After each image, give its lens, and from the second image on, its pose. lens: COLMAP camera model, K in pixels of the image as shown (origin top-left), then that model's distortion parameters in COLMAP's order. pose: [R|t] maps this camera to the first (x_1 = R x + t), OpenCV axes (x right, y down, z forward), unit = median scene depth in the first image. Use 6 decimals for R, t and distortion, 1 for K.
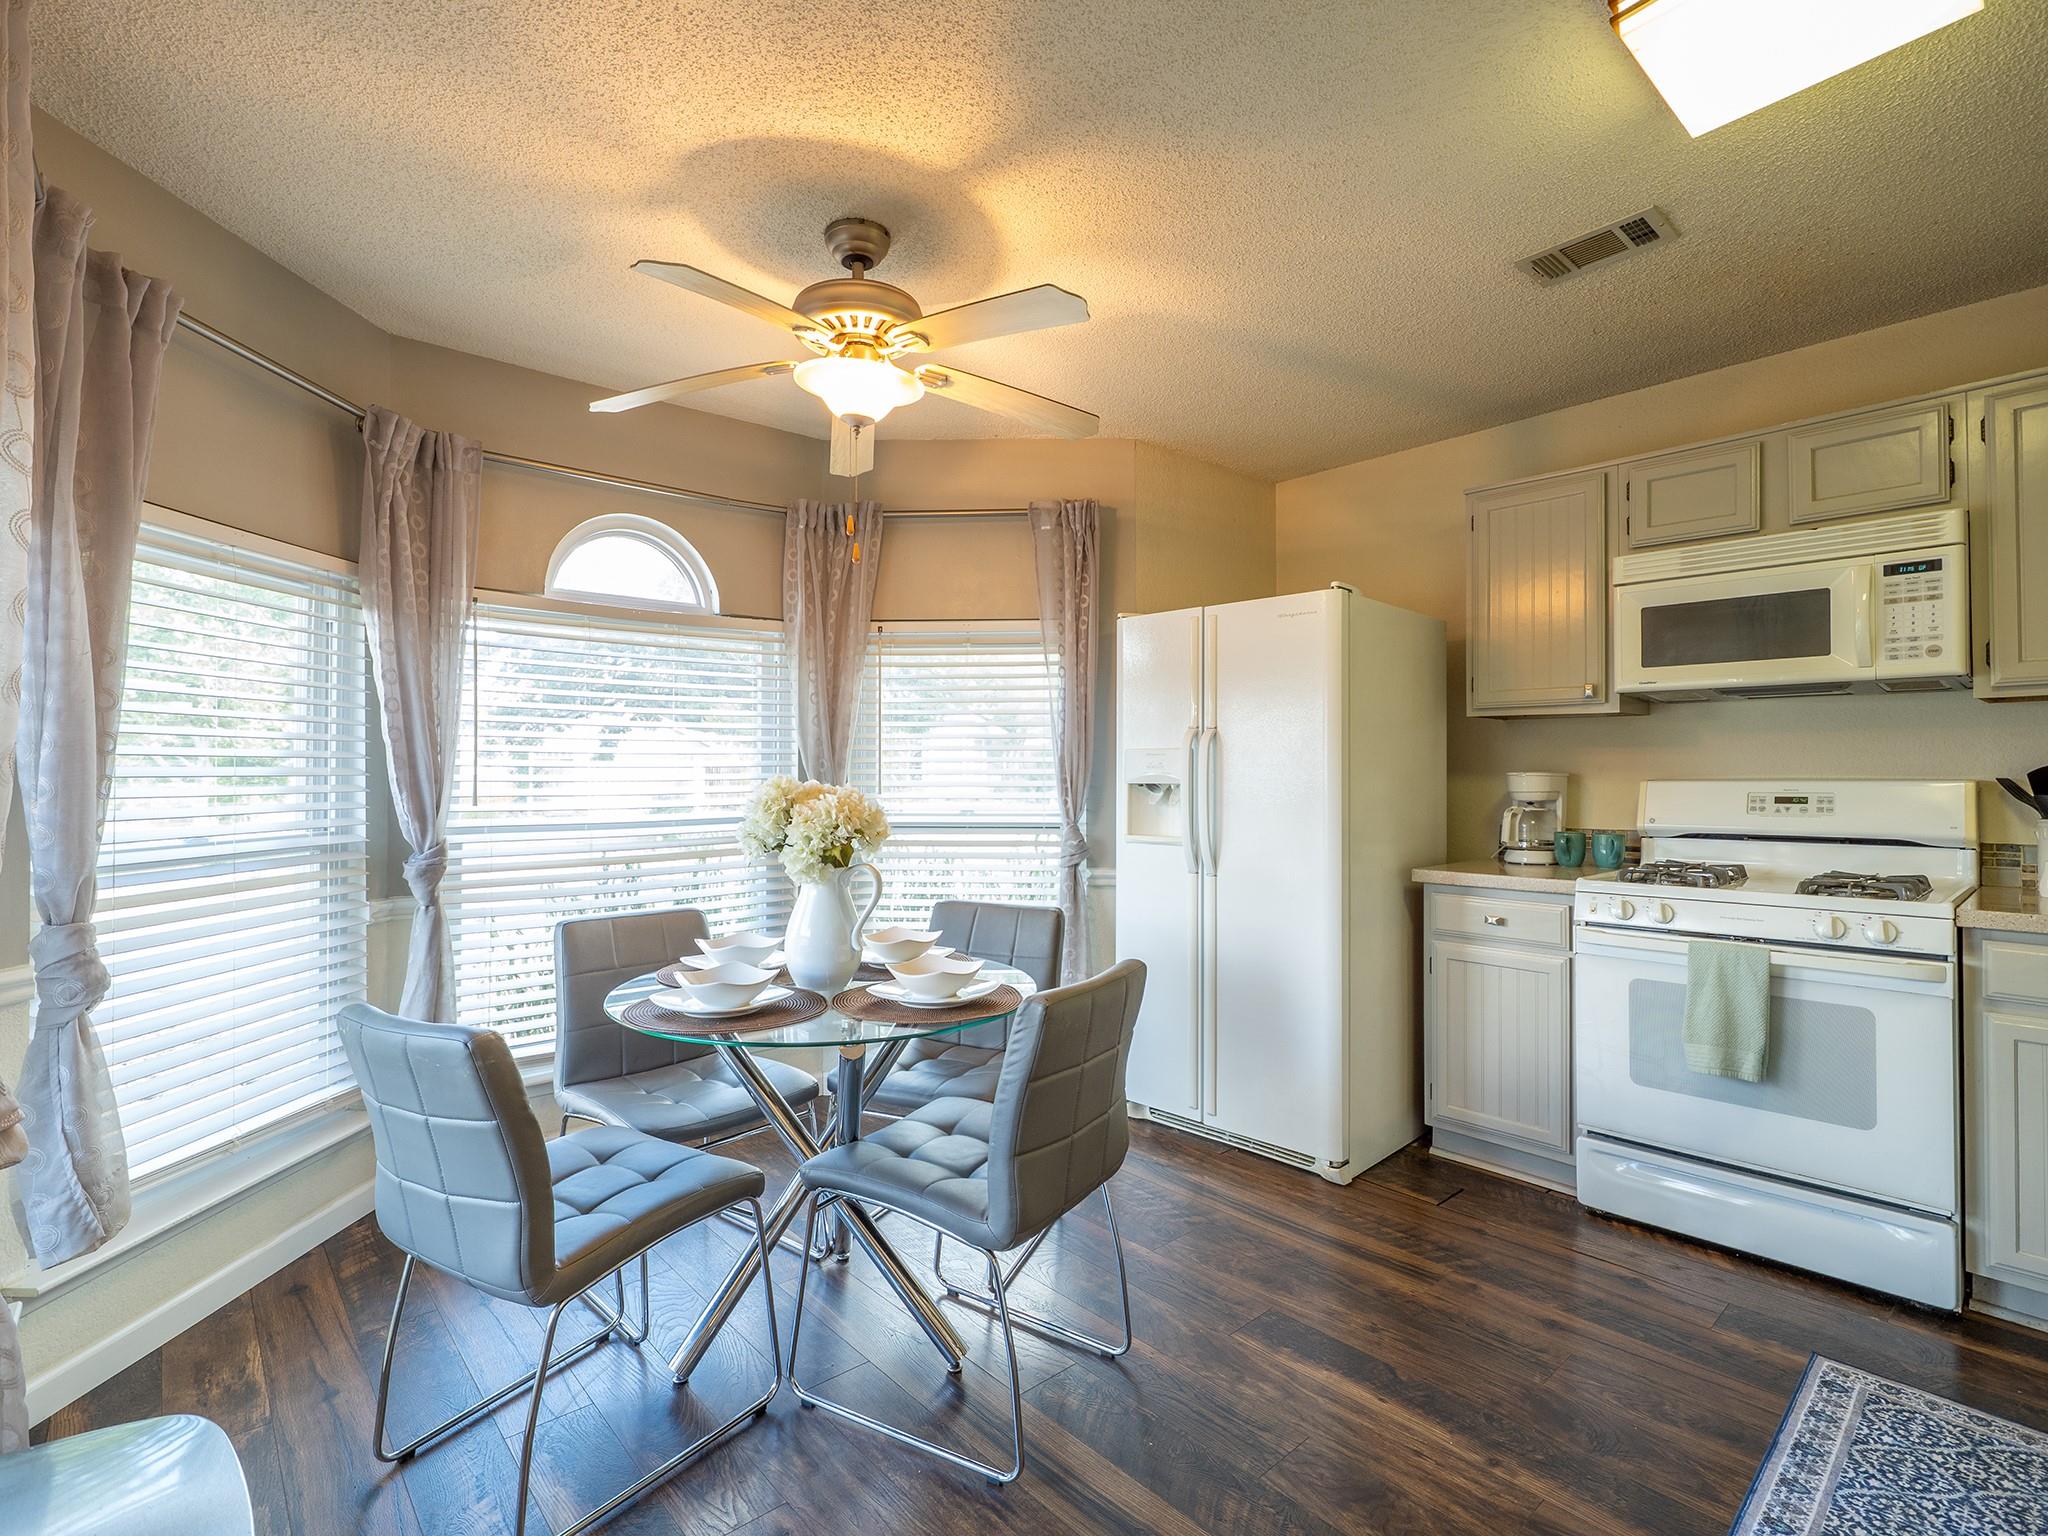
lens RADIAL K [[978.2, 0, 1008.5], [0, 978.2, 765.3], [0, 0, 1]] dist [-0.005083, -0.001049]
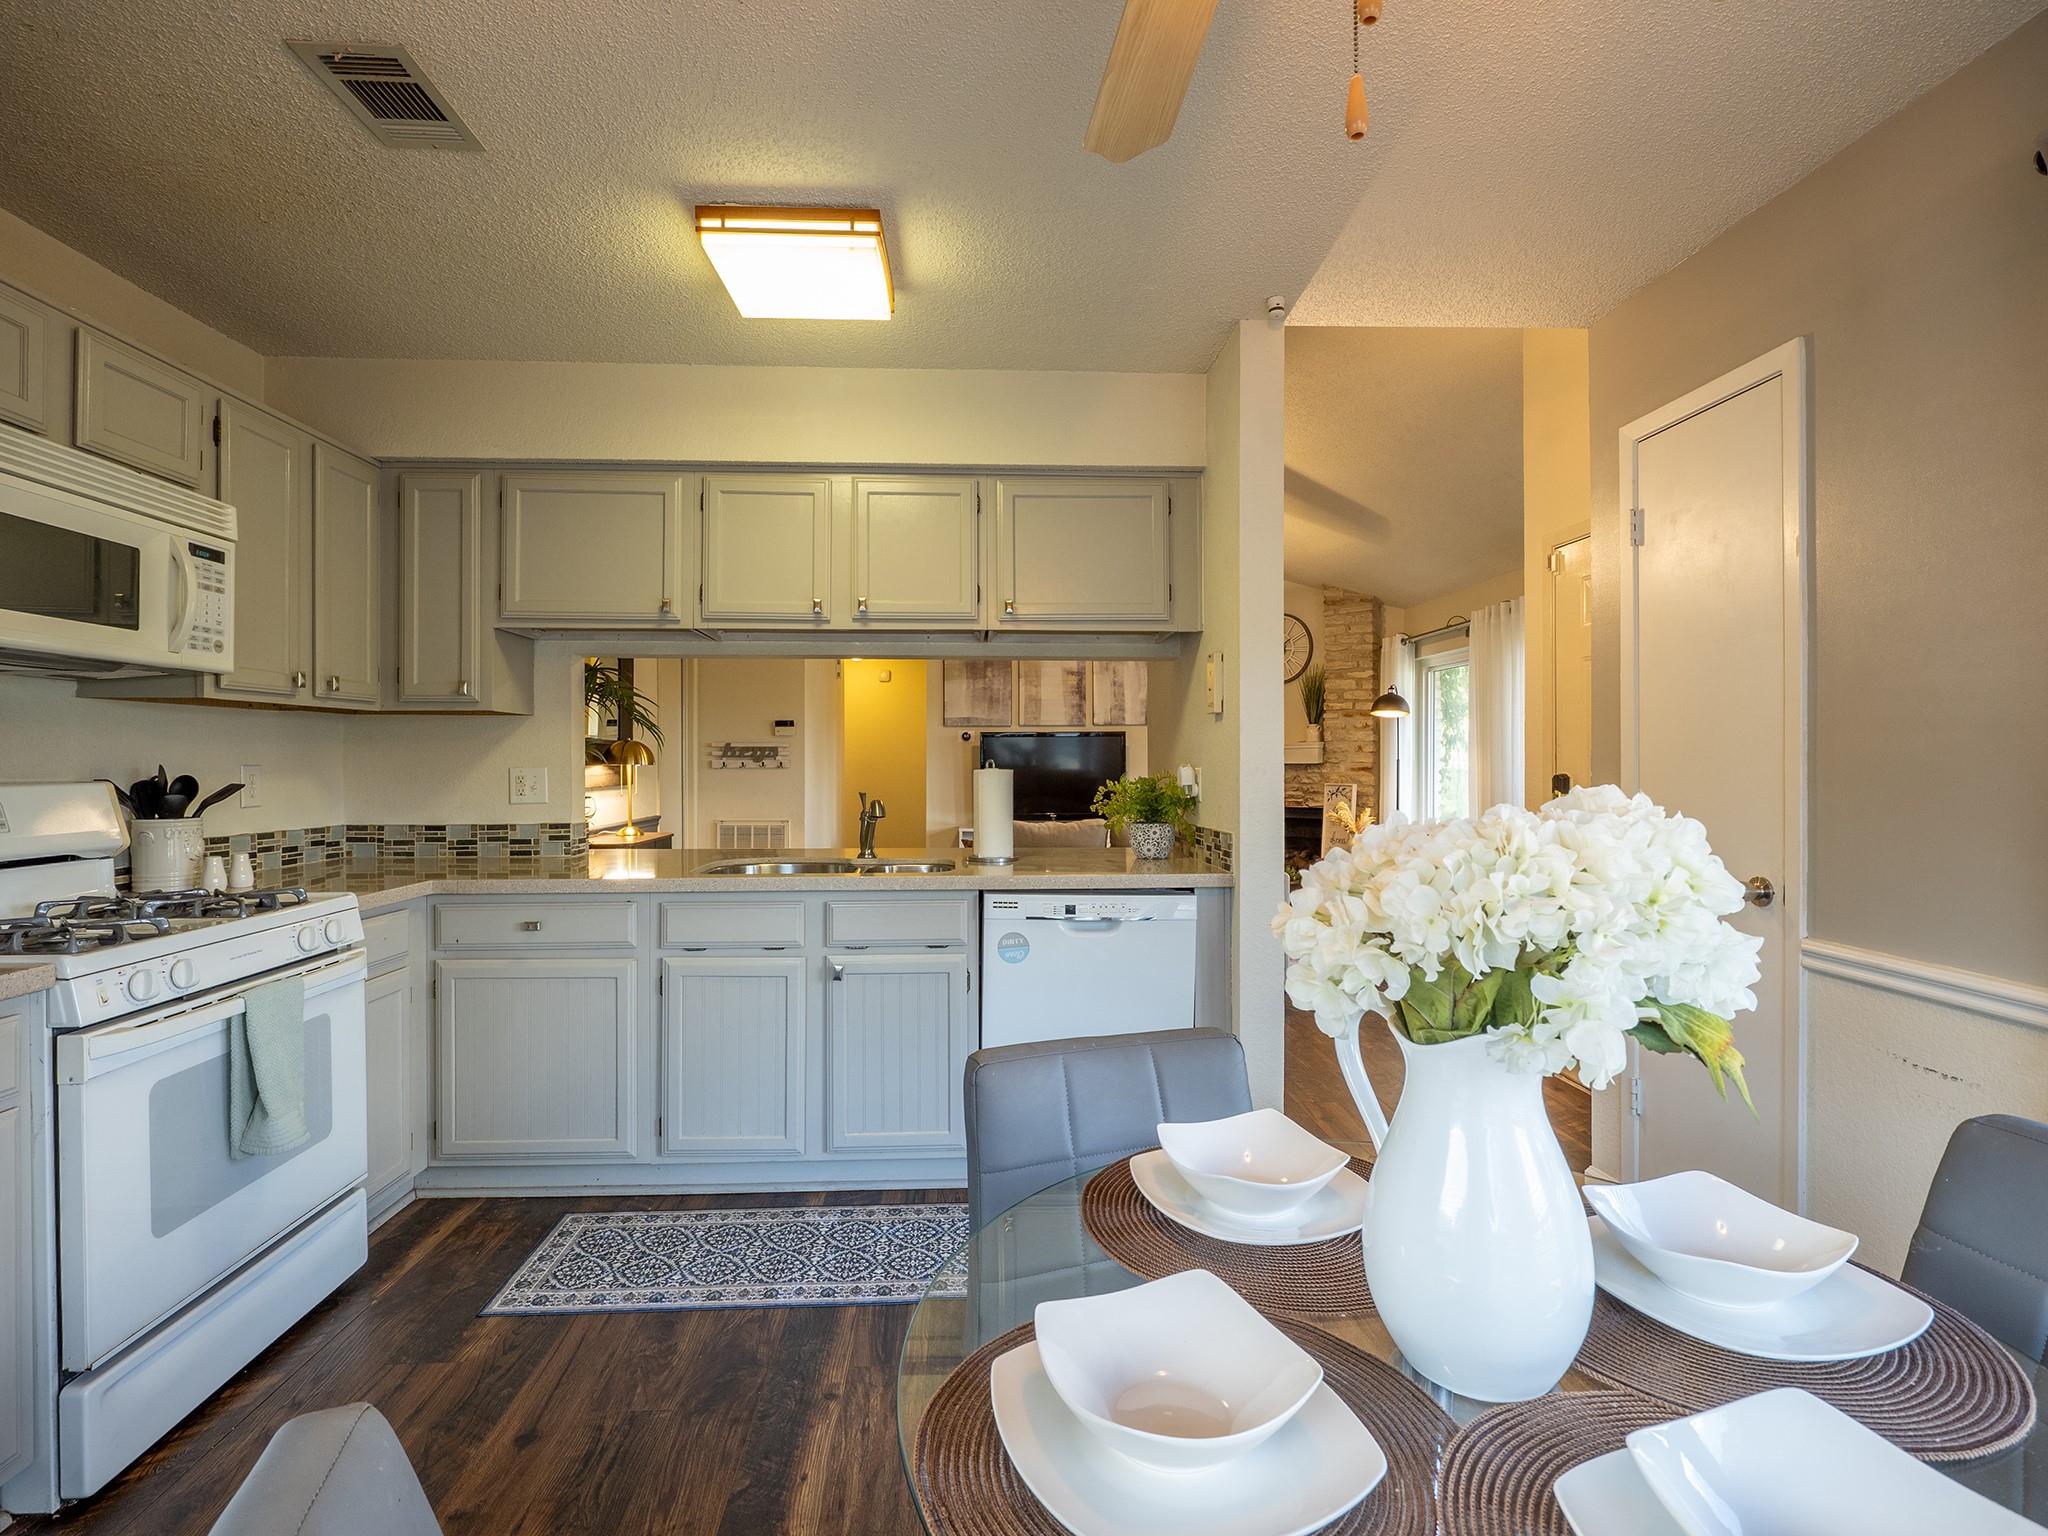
lens RADIAL K [[978.2, 0, 1008.4], [0, 978.2, 766.5], [0, 0, 1]] dist [-0.005083, -0.001049]
pose [[-0.781160, 0.003856, 0.624319, -0.238262], [0.001803, 0.999991, -0.003920, 0.005653], [-0.624328, -0.001936, -0.781160, 1.179561]]
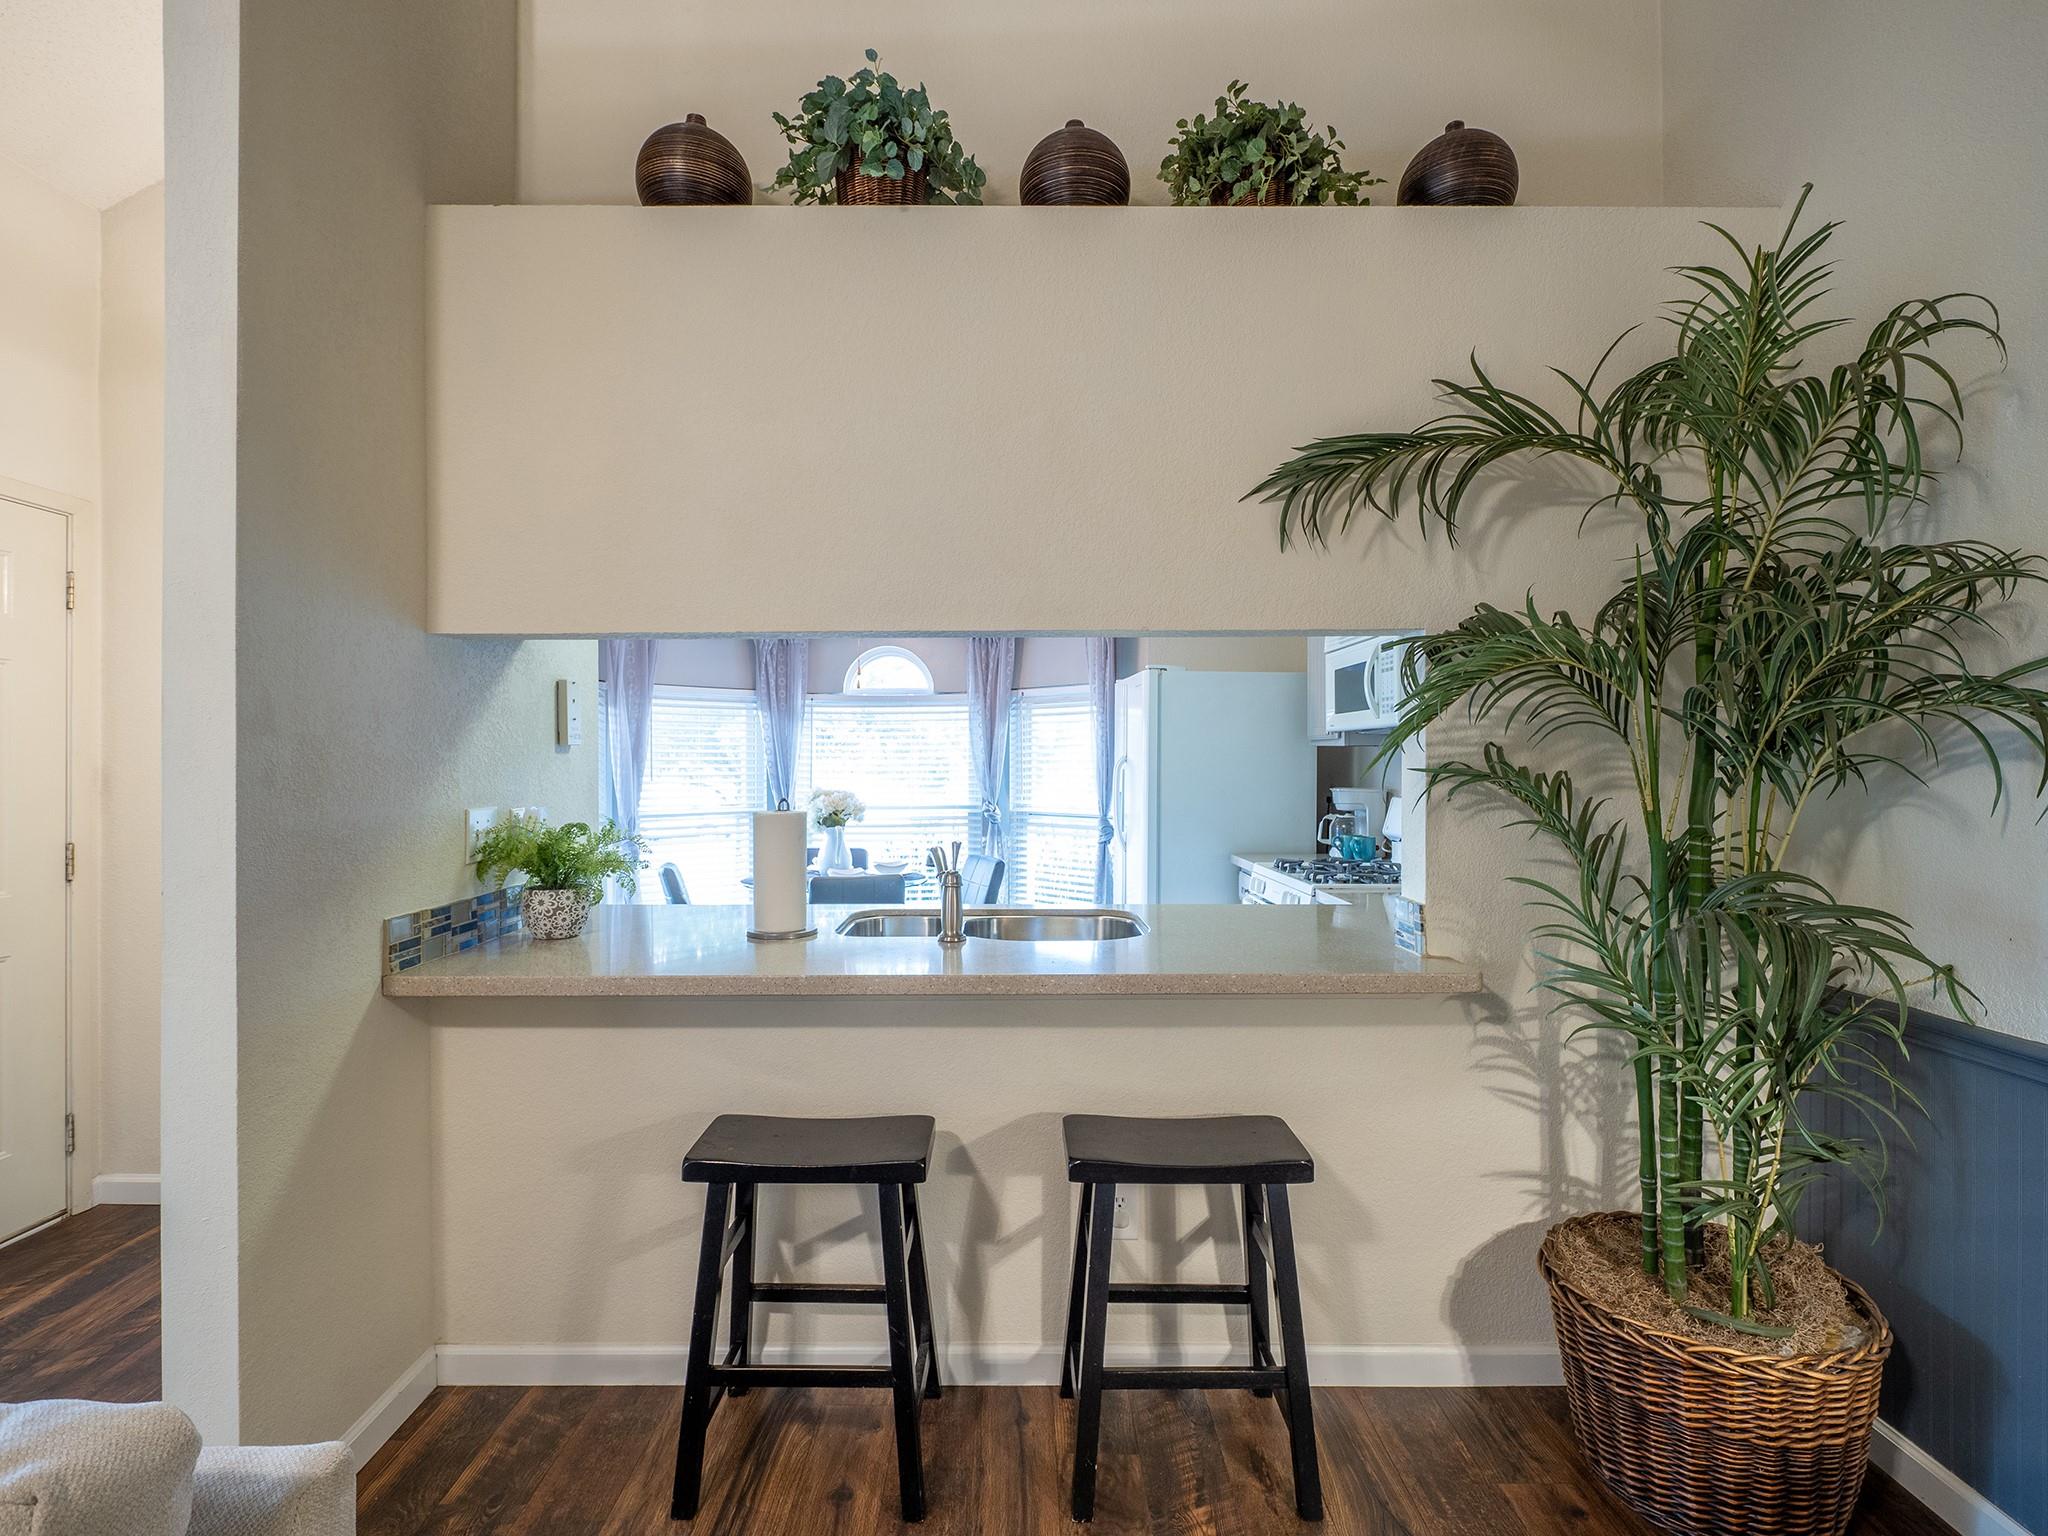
lens RADIAL K [[978.2, 0, 1018.2], [0, 978.2, 765.4], [0, 0, 1]] dist [-0.005083, -0.001049]
pose [[0.746761, 0.003136, -0.665085, 1.389980], [0.003726, 0.999953, 0.008899, -0.048220], [0.665082, -0.009123, 0.746714, -0.350638]]
